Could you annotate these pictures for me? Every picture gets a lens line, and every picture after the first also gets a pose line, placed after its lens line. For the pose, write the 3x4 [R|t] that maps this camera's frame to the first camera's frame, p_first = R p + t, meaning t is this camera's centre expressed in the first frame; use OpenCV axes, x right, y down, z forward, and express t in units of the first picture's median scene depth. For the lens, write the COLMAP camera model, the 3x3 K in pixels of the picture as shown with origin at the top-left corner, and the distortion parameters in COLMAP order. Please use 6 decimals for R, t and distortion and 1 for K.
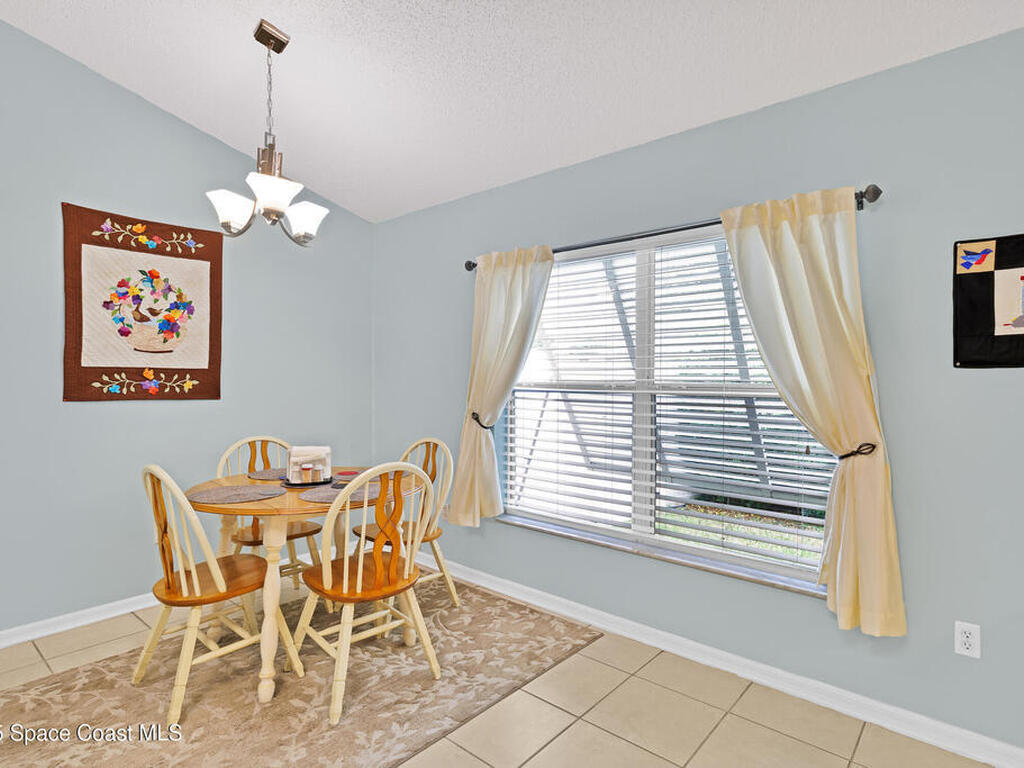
lens RADIAL K [[549.7, 0, 512.0], [0, 549.7, 384.0], [0, 0, 1]] dist [0.000928, -0.000042]
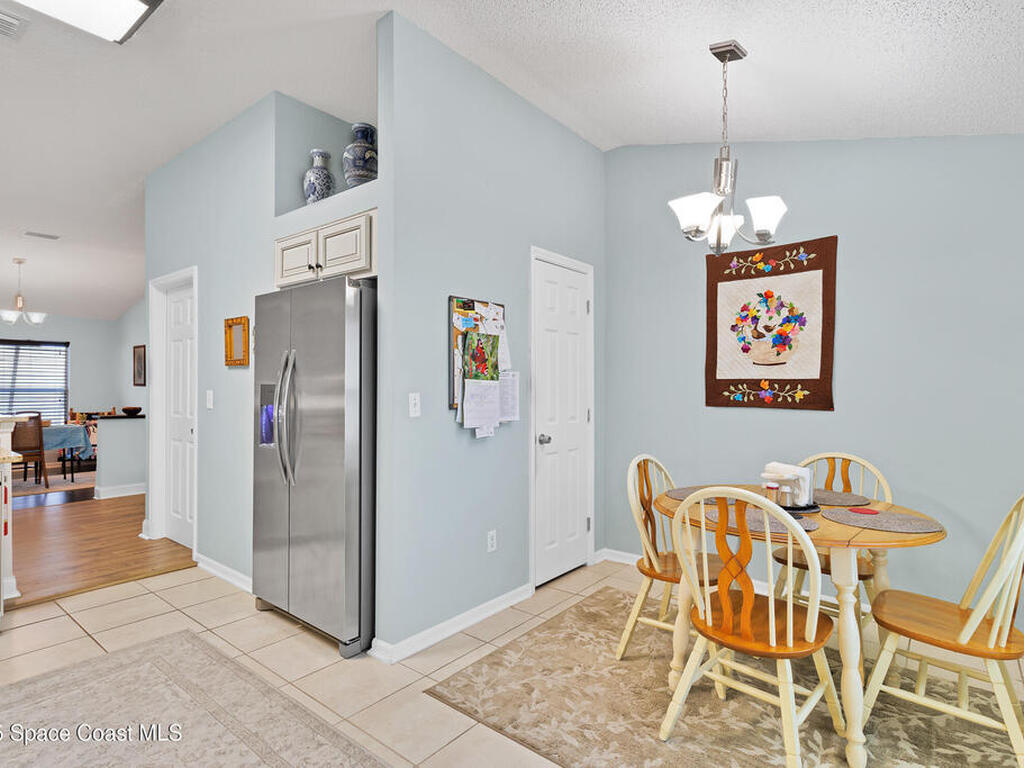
lens RADIAL K [[541.2, 0, 523.9], [0, 541.2, 387.6], [0, 0, 1]] dist [0.000640, 0.000550]
pose [[0.044737, -0.004518, -0.998989, 0.417131], [-0.016481, 0.999850, -0.005260, 0.001628], [0.998863, 0.016700, 0.044656, 0.463367]]
